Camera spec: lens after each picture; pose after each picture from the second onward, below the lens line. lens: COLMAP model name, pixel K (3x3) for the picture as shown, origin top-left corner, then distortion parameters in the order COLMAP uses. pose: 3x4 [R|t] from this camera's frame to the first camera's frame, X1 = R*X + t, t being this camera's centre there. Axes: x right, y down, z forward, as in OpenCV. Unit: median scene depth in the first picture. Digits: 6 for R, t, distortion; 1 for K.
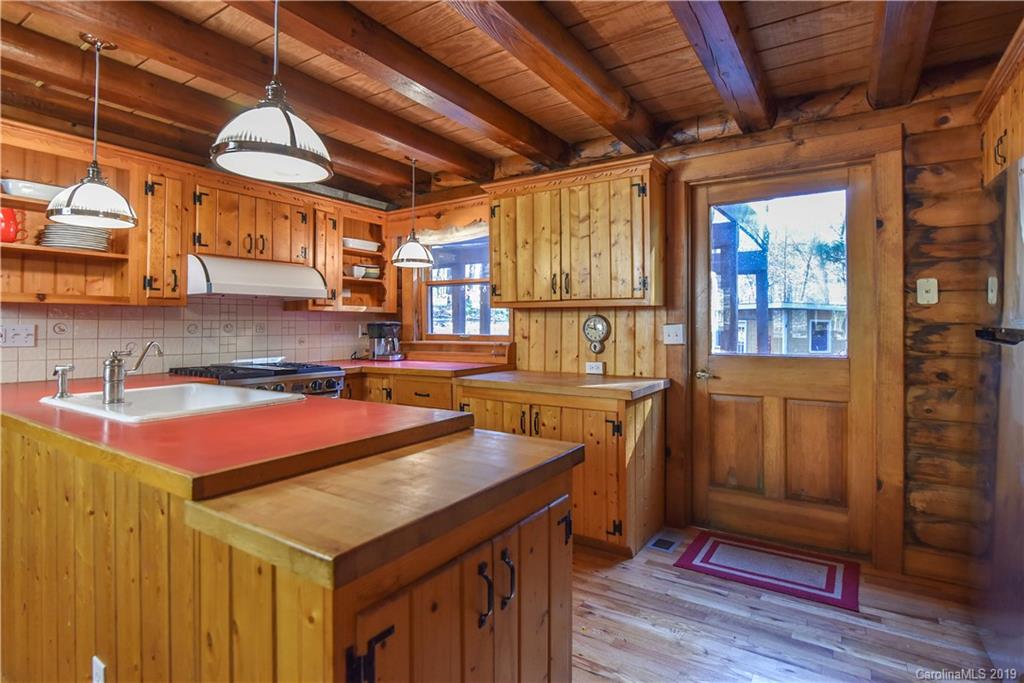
lens RADIAL K [[511.4, 0, 511.6], [0, 511.4, 317.4], [0, 0, 1]] dist [-0.011371, 0.000317]
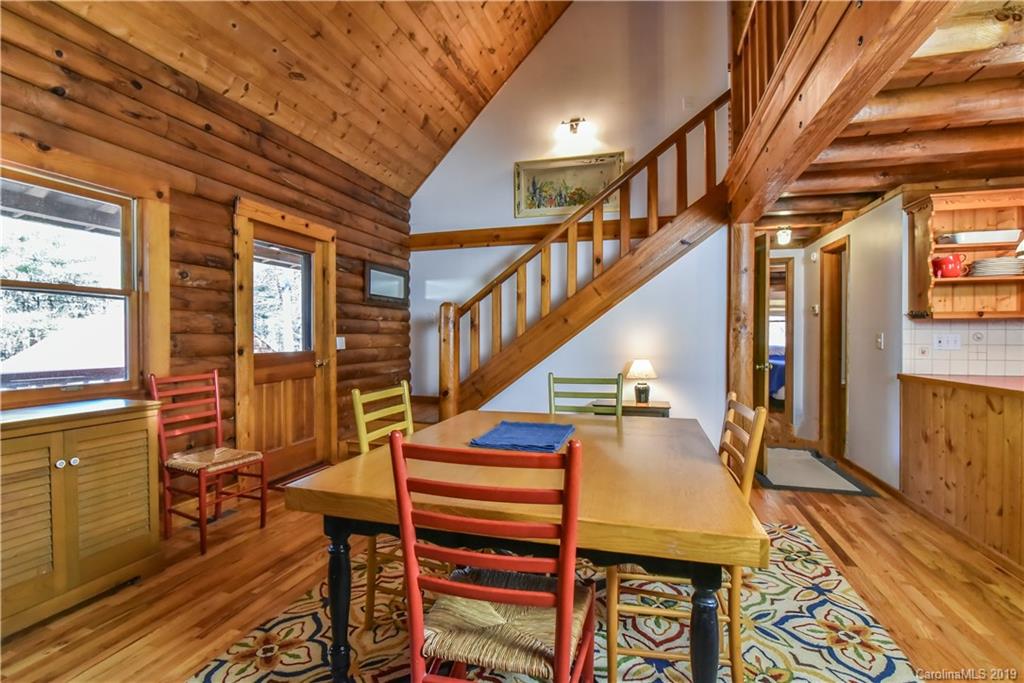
lens RADIAL K [[471.9, 0, 507.2], [0, 471.9, 338.5], [0, 0, 1]] dist [-0.016014, 0.000185]
pose [[0.290058, 0.004973, -0.956996, -0.064801], [0.018703, 0.999766, 0.010864, -0.008039], [0.956826, -0.021050, 0.289897, -0.465045]]
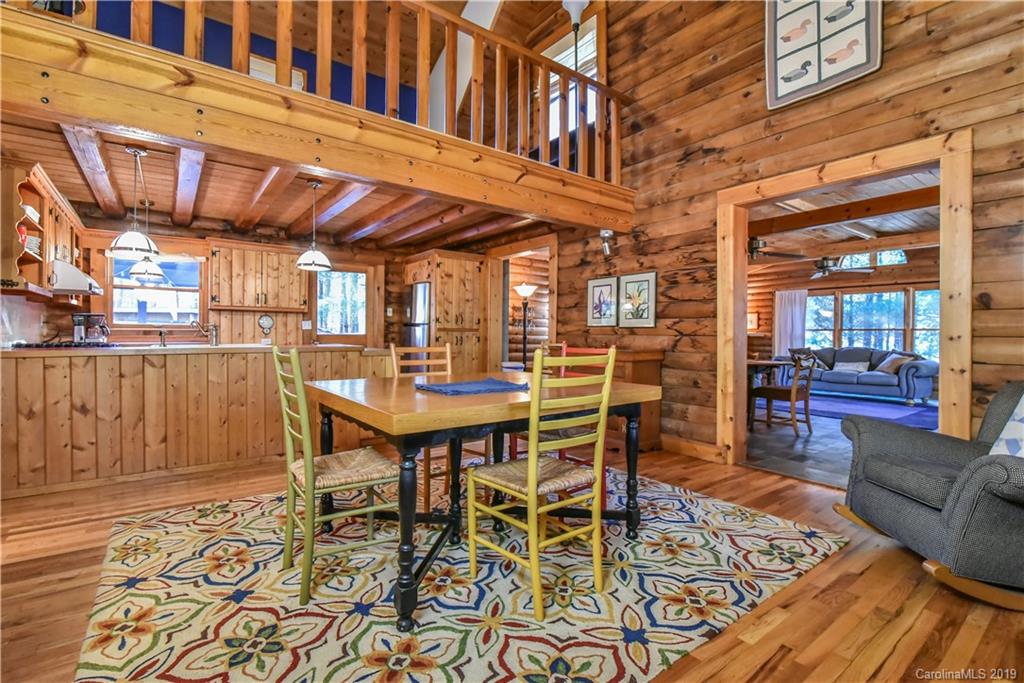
lens RADIAL K [[471.9, 0, 505.1], [0, 471.9, 333.0], [0, 0, 1]] dist [-0.016014, 0.000185]
pose [[0.350319, 0.004731, 0.936619, -1.329578], [-0.020550, 0.999785, 0.002636, 0.044706], [-0.936405, -0.020171, 0.350341, -0.559037]]
